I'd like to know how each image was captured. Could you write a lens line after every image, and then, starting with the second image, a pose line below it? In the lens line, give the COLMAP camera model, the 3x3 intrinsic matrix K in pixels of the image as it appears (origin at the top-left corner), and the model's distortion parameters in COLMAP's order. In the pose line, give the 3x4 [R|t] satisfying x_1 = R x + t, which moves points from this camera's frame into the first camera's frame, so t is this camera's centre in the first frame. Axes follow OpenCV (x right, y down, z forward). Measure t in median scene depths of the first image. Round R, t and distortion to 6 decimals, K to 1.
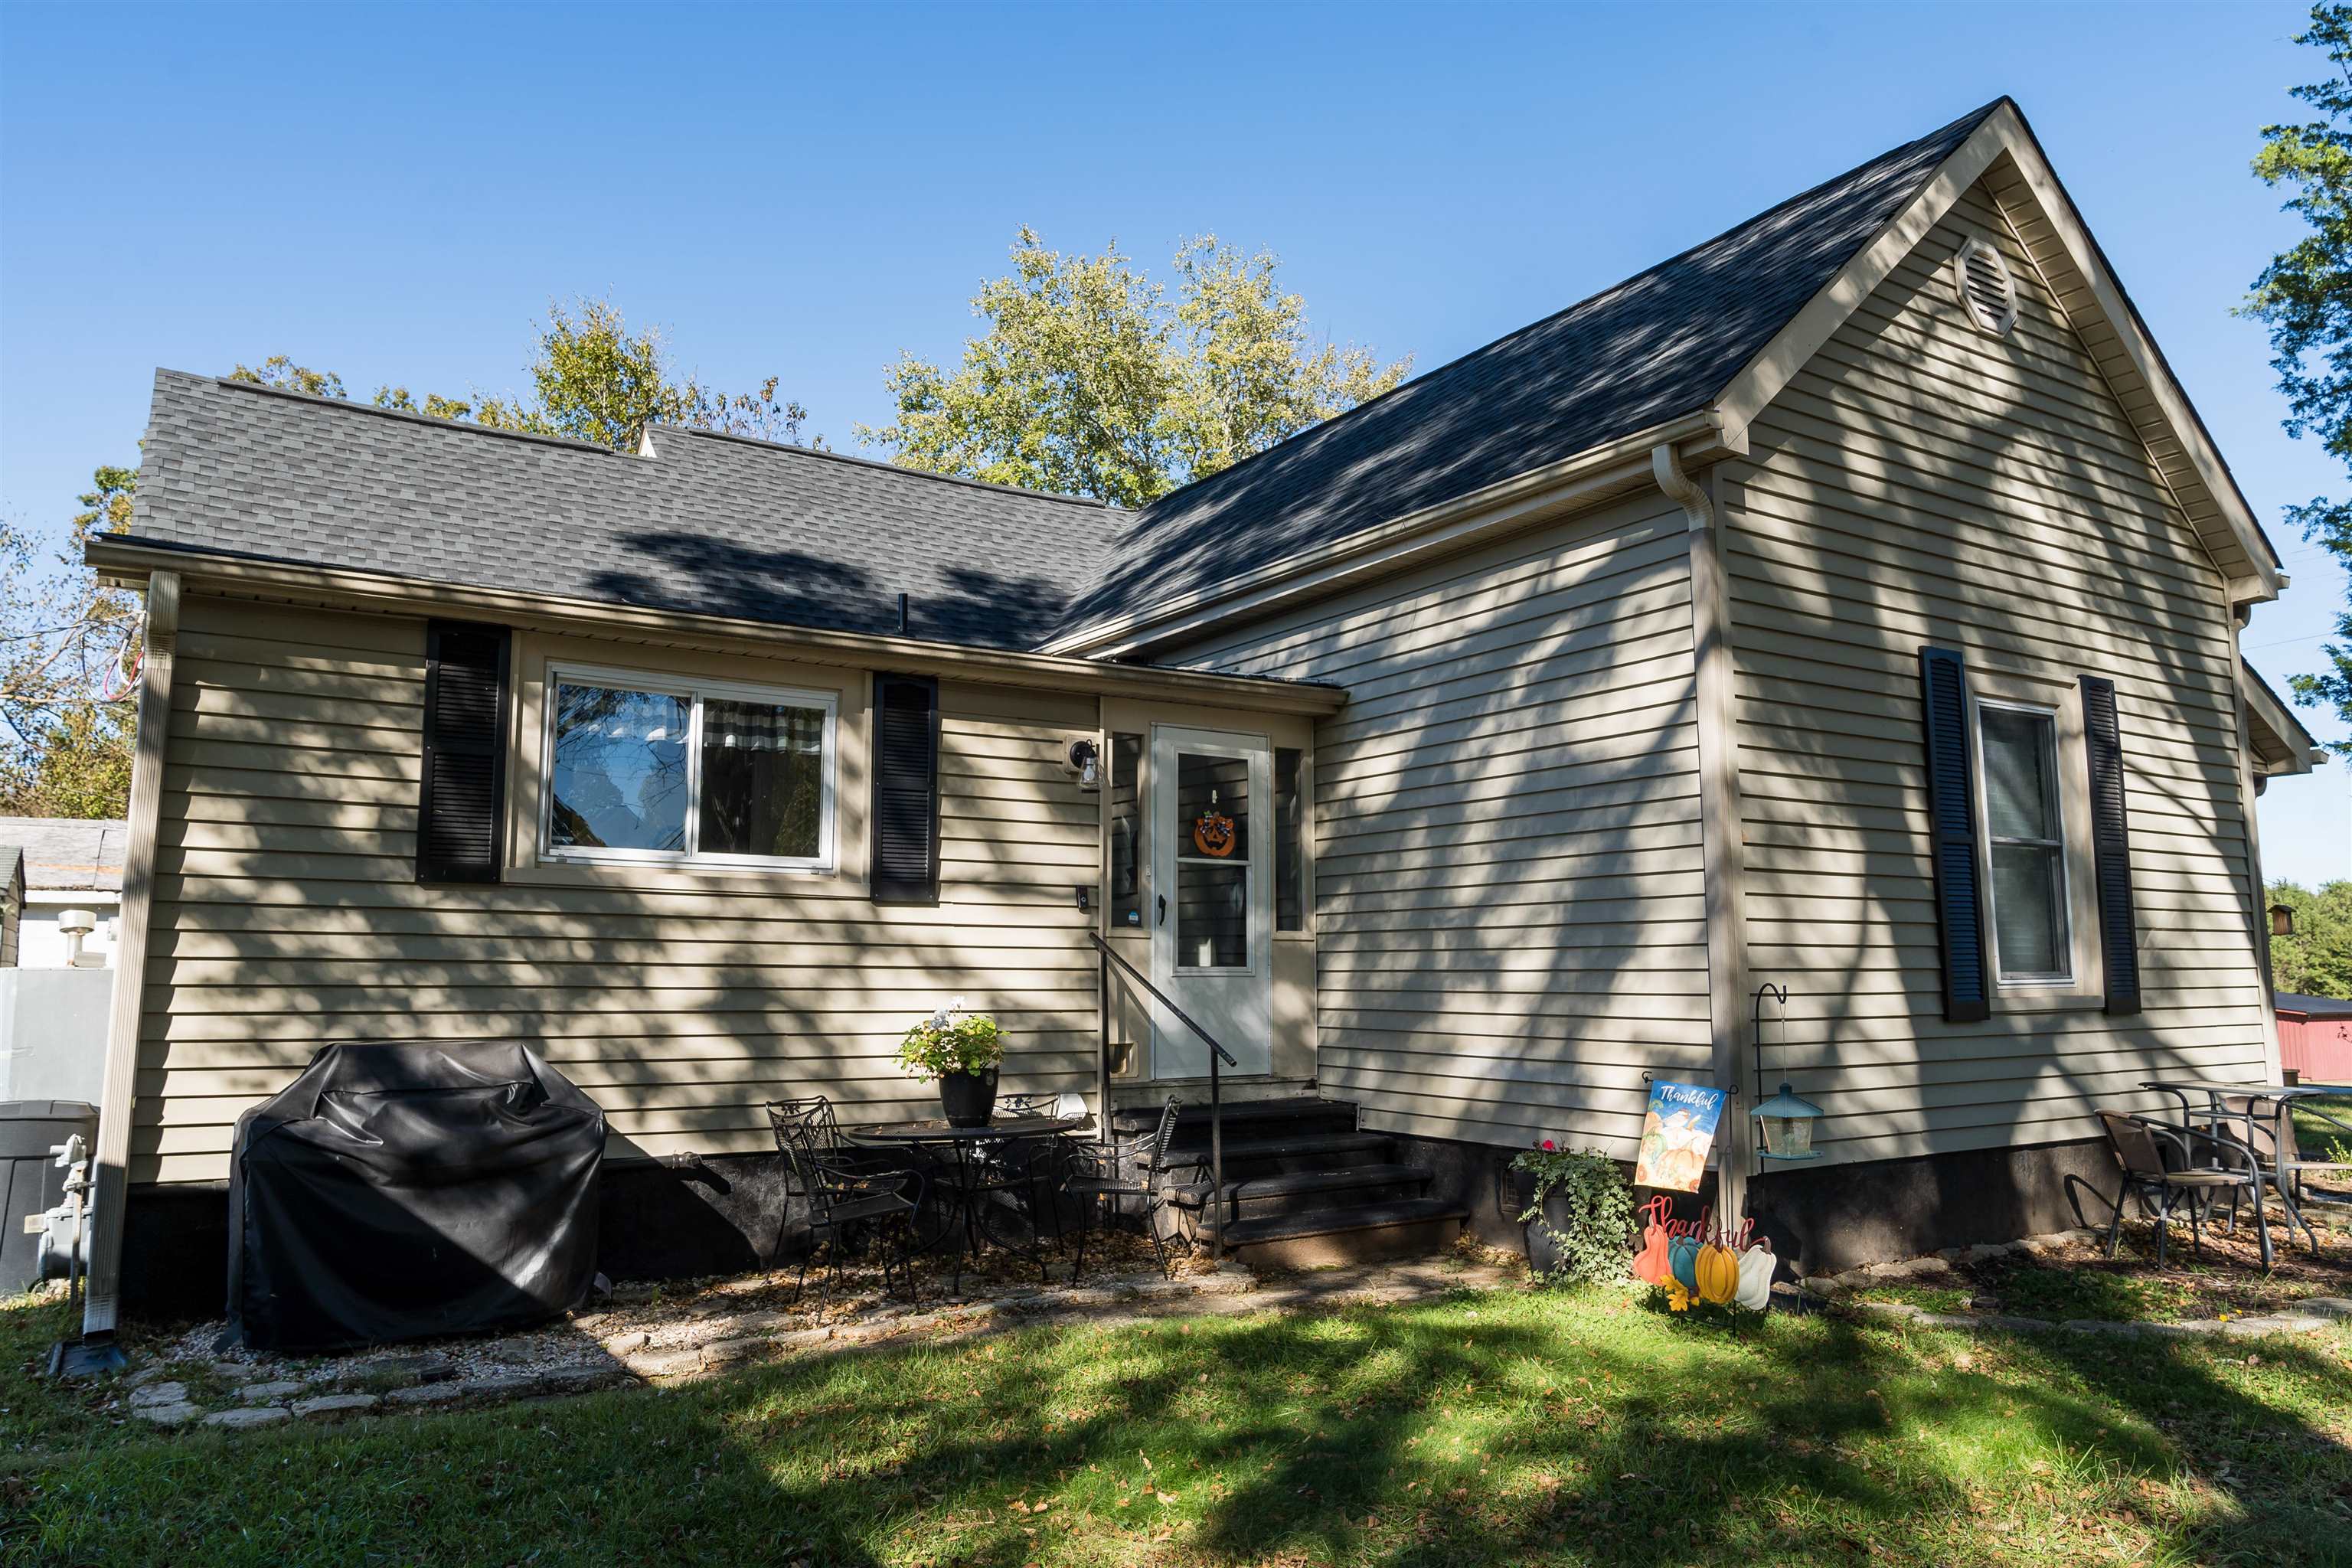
lens RADIAL K [[1592.4, 0, 1176.0], [0, 1592.4, 784.0], [0, 0, 1]] dist [-0.024901, 0.006591]
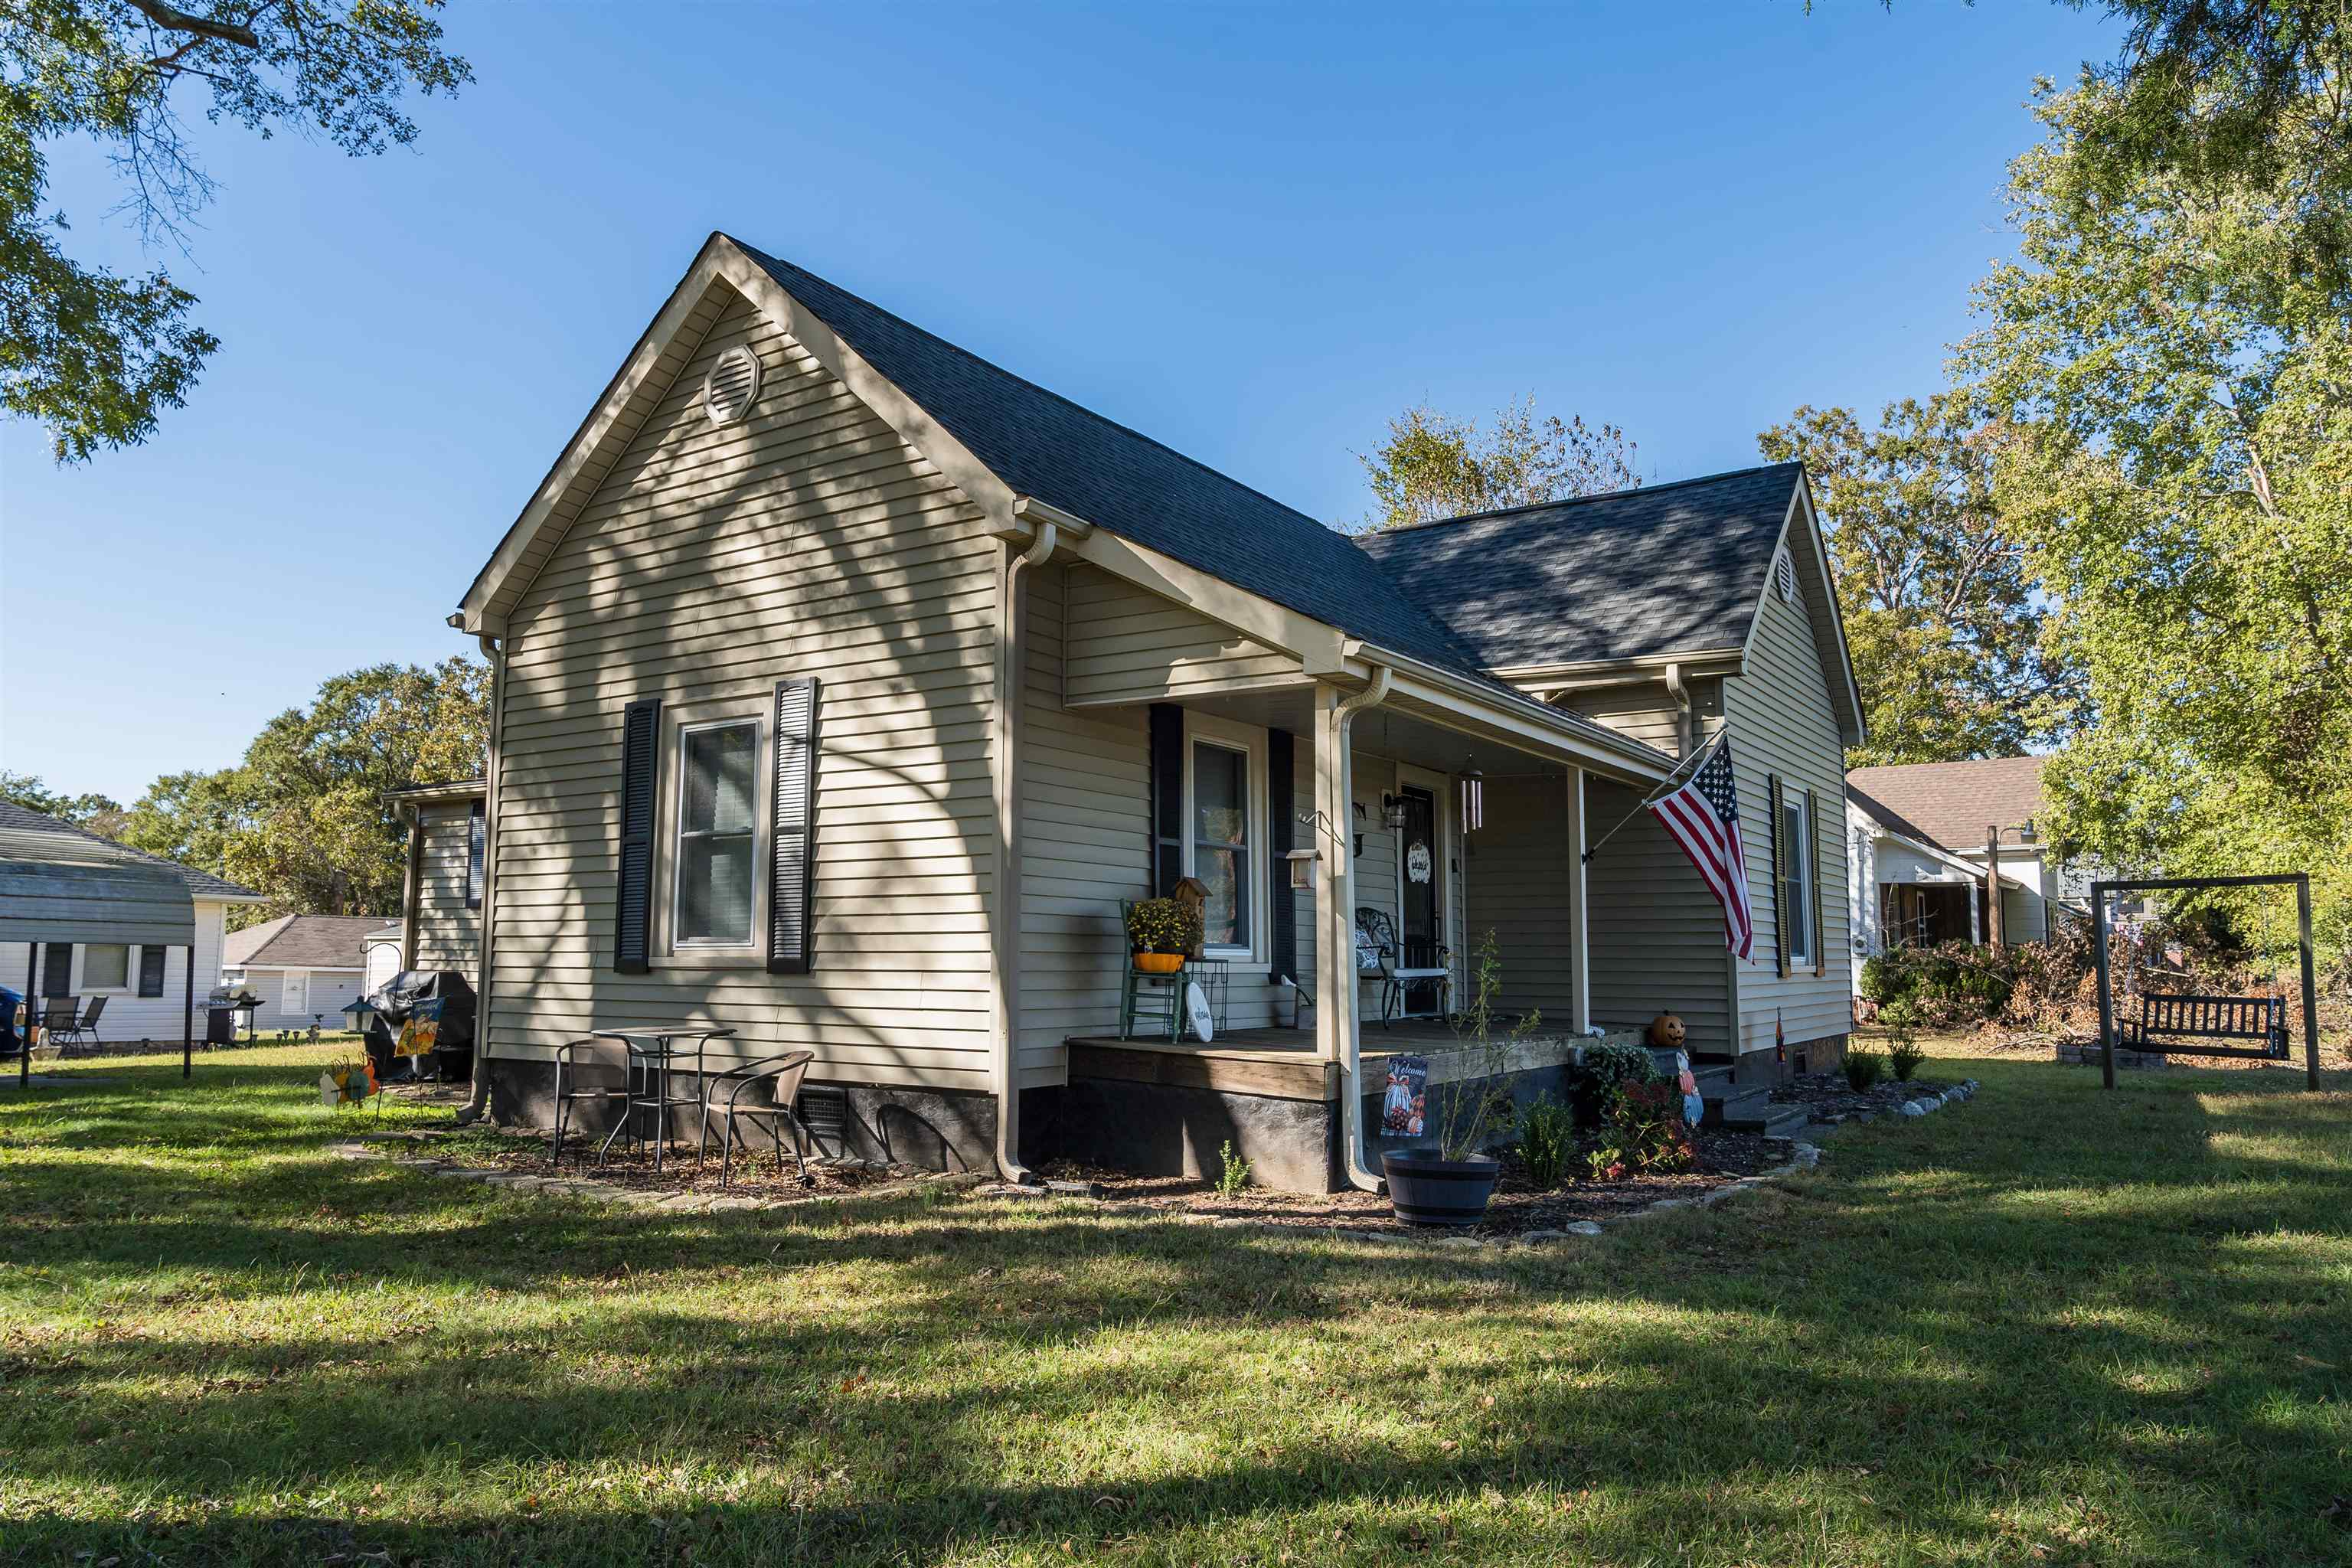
lens RADIAL K [[1592.4, 0, 1176.0], [0, 1592.4, 784.0], [0, 0, 1]] dist [-0.024901, 0.006591]
pose [[0.405638, -0.099260, -0.908628, 1.937800], [0.103192, 0.992704, -0.062376, 0.120438], [0.908190, -0.068461, 0.412921, 0.864314]]
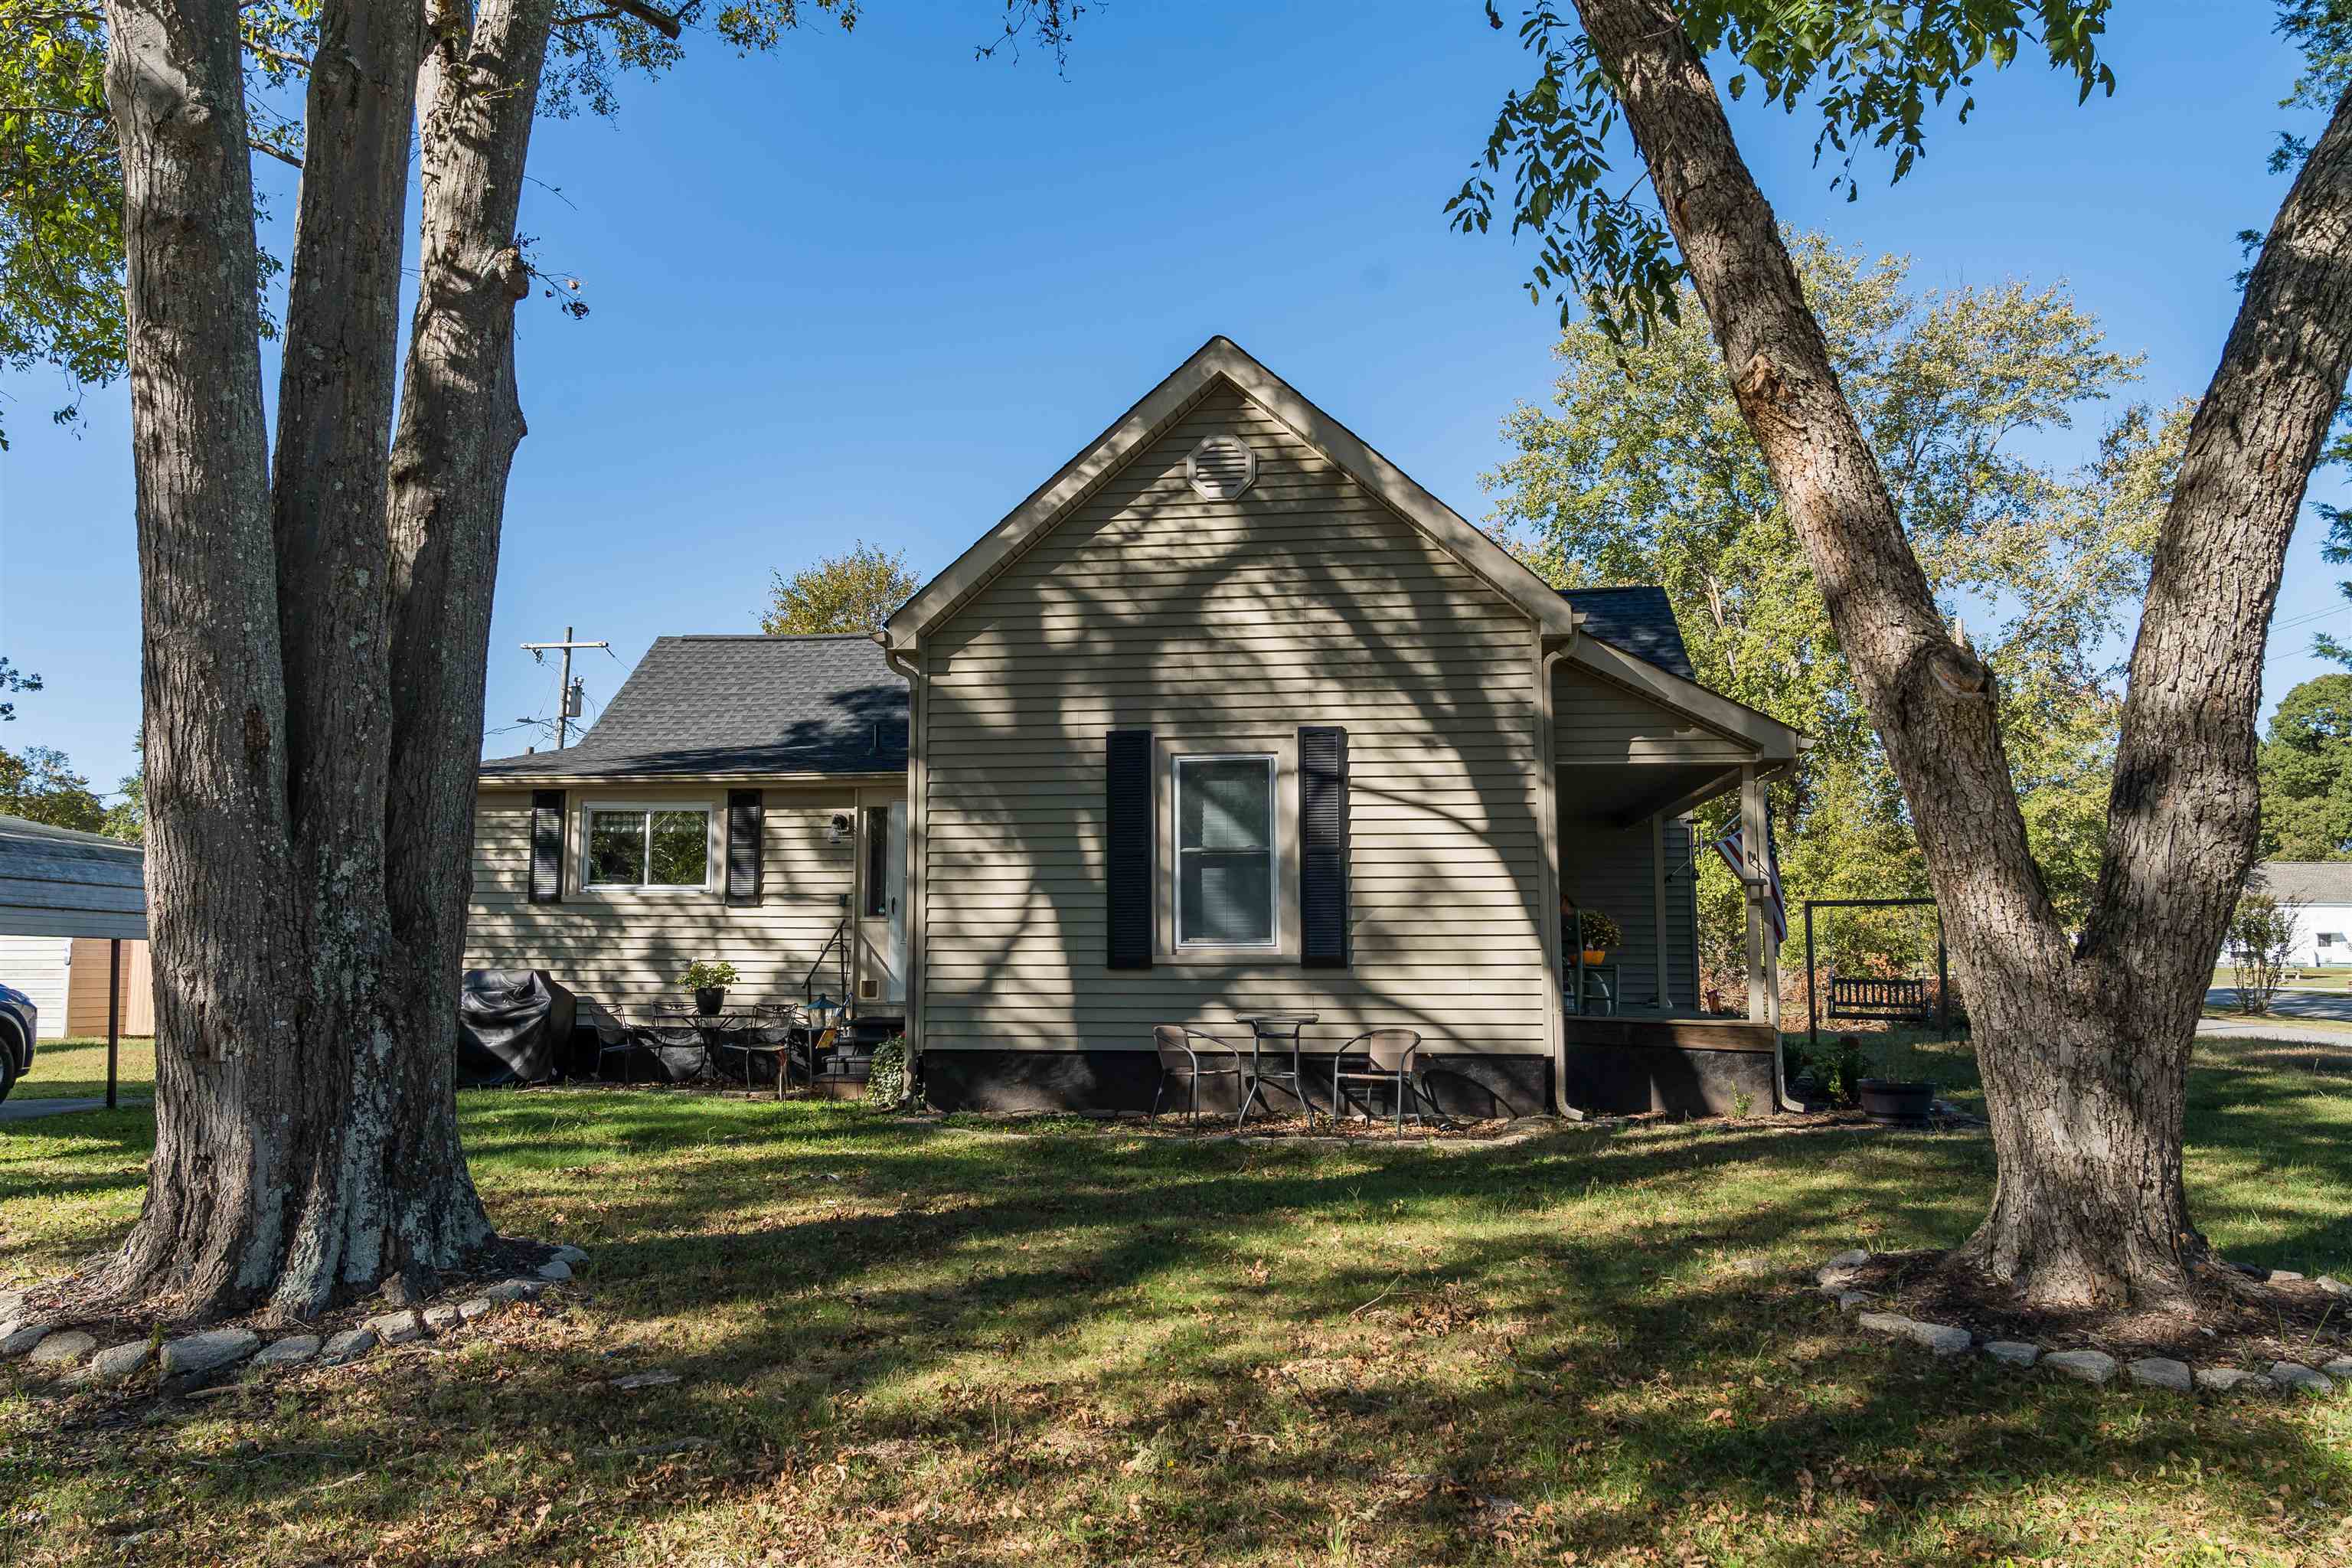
lens RADIAL K [[1572.5, 0, 1176.0], [0, 1572.5, 784.0], [0, 0, 1]] dist [-0.018260, 0.002176]
pose [[0.774809, -0.068601, -0.628463, 1.515375], [0.073513, 0.997128, -0.018211, -0.001217], [0.627907, -0.032090, 0.777627, -0.171396]]
